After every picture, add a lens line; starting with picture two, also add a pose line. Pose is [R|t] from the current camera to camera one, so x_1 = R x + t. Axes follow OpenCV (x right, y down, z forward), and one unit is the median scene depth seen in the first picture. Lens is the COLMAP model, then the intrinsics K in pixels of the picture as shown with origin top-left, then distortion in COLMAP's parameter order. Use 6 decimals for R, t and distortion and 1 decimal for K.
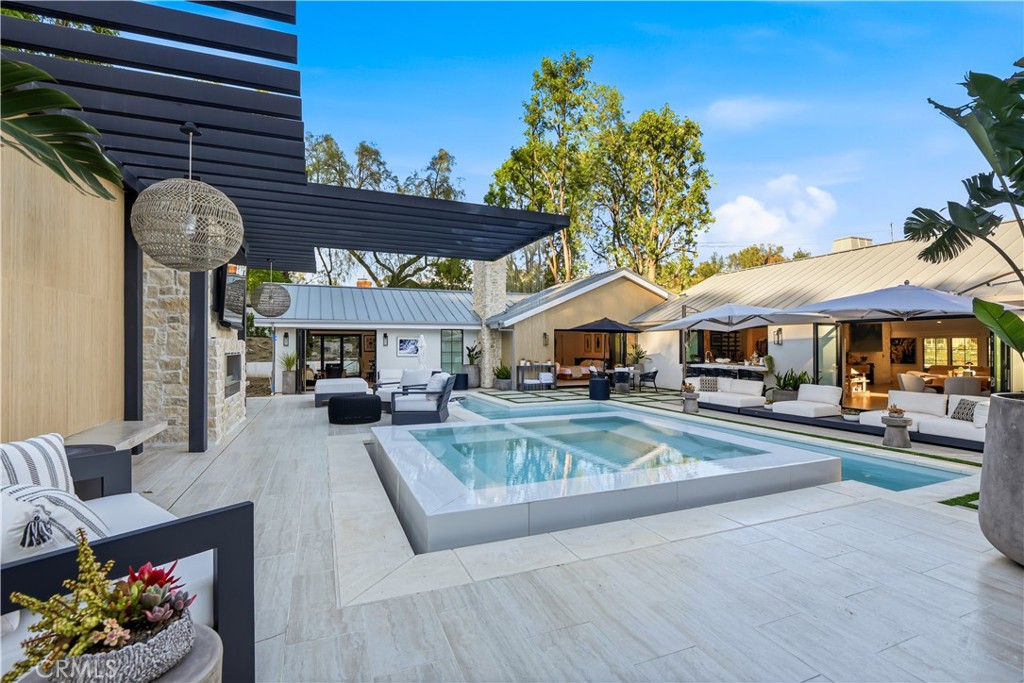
lens RADIAL K [[462.3, 0, 508.2], [0, 462.3, 355.0], [0, 0, 1]] dist [0.001193, -0.000053]
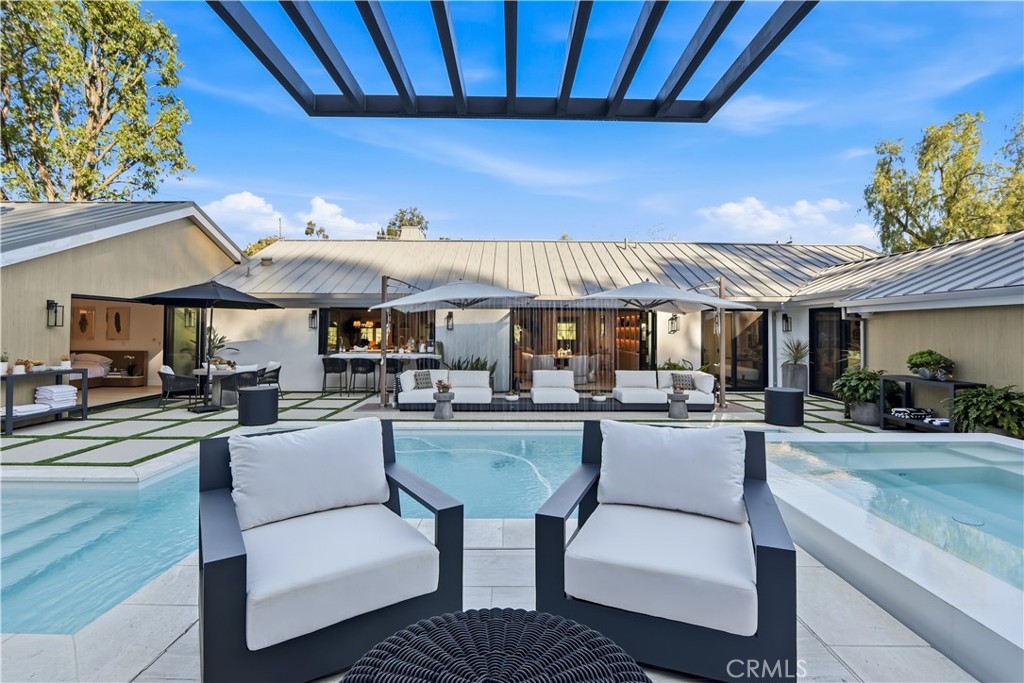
lens RADIAL K [[473.3, 0, 512.0], [0, 473.3, 341.5], [0, 0, 1]] dist [-0.022402, -0.000646]
pose [[0.369157, -0.018285, 0.929187, -0.189924], [0.009902, 0.999827, 0.015741, -0.009527], [-0.929314, 0.003390, 0.369275, 0.407121]]
